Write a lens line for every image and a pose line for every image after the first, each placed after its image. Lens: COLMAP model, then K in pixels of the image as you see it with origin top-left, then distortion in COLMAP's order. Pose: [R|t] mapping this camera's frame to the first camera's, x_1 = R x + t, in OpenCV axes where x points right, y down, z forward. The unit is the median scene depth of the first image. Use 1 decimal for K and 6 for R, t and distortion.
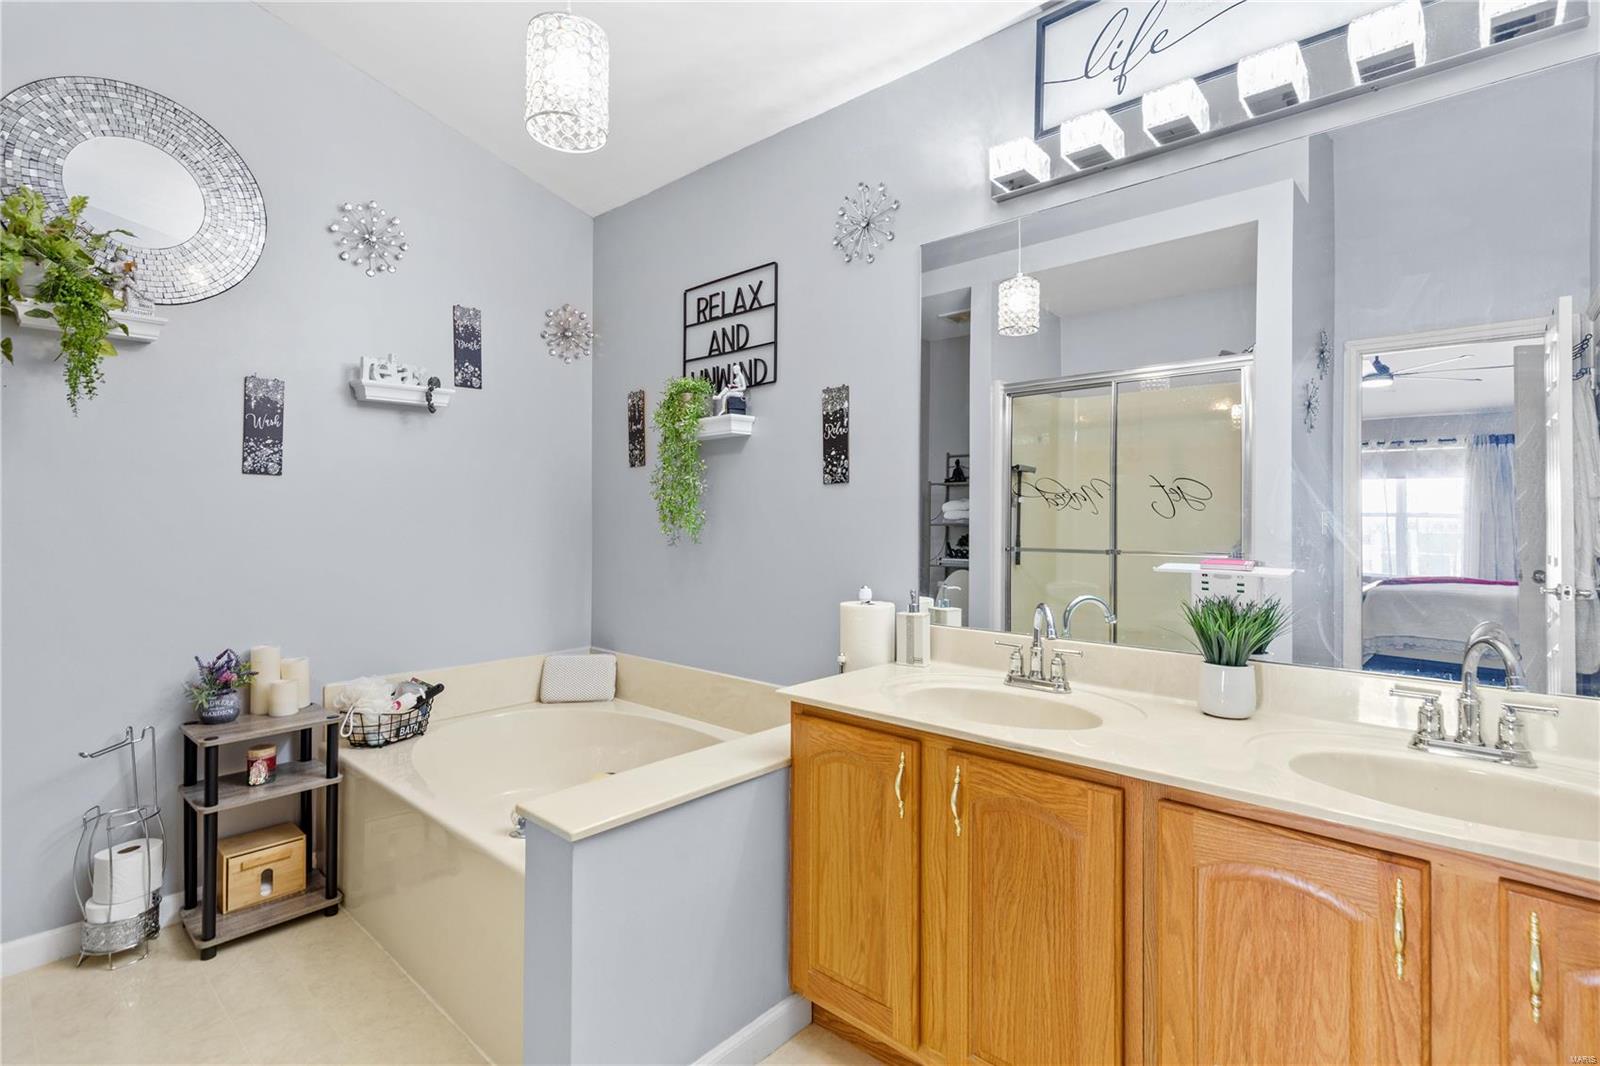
lens RADIAL K [[742.5, 0, 805.4], [0, 742.5, 515.7], [0, 0, 1]] dist [-0.000466, -0.000500]
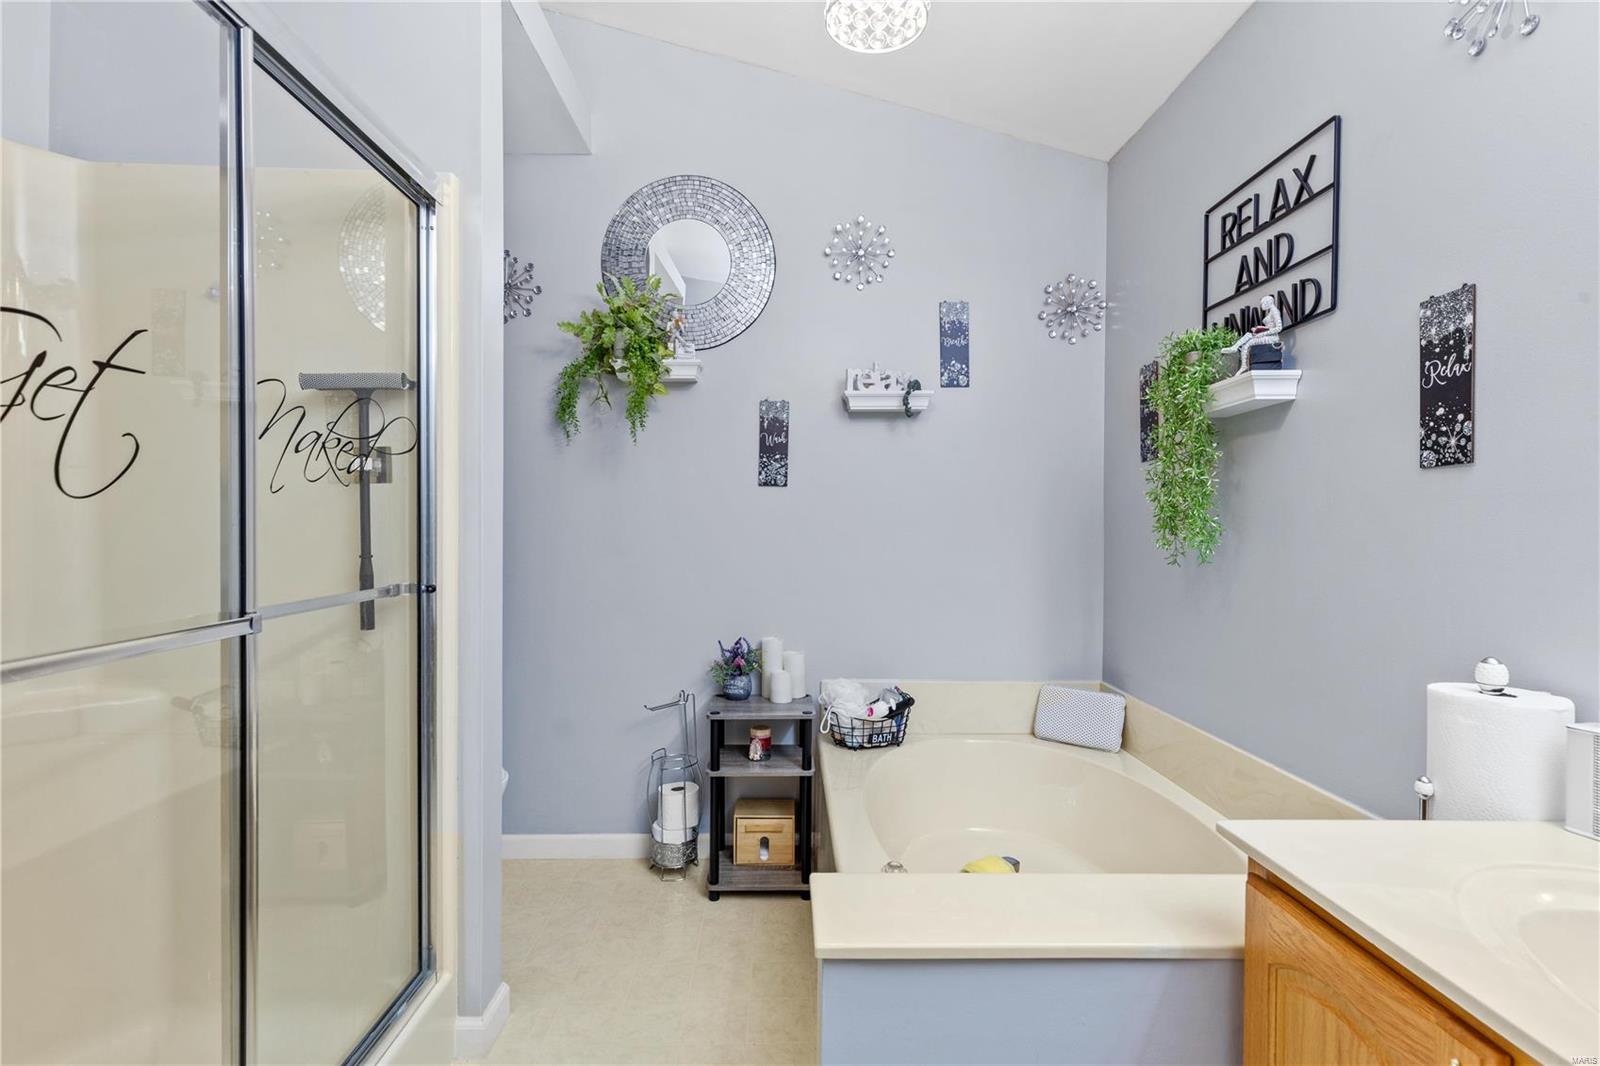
lens RADIAL K [[733.9, 0, 800.0], [0, 733.9, 533.0], [0, 0, 1]] dist [-0.001218, -0.000426]
pose [[0.679838, 0.010674, -0.733285, 0.109414], [-0.002703, 0.999924, 0.012050, 0.001894], [0.733357, -0.006210, 0.679815, 0.254544]]
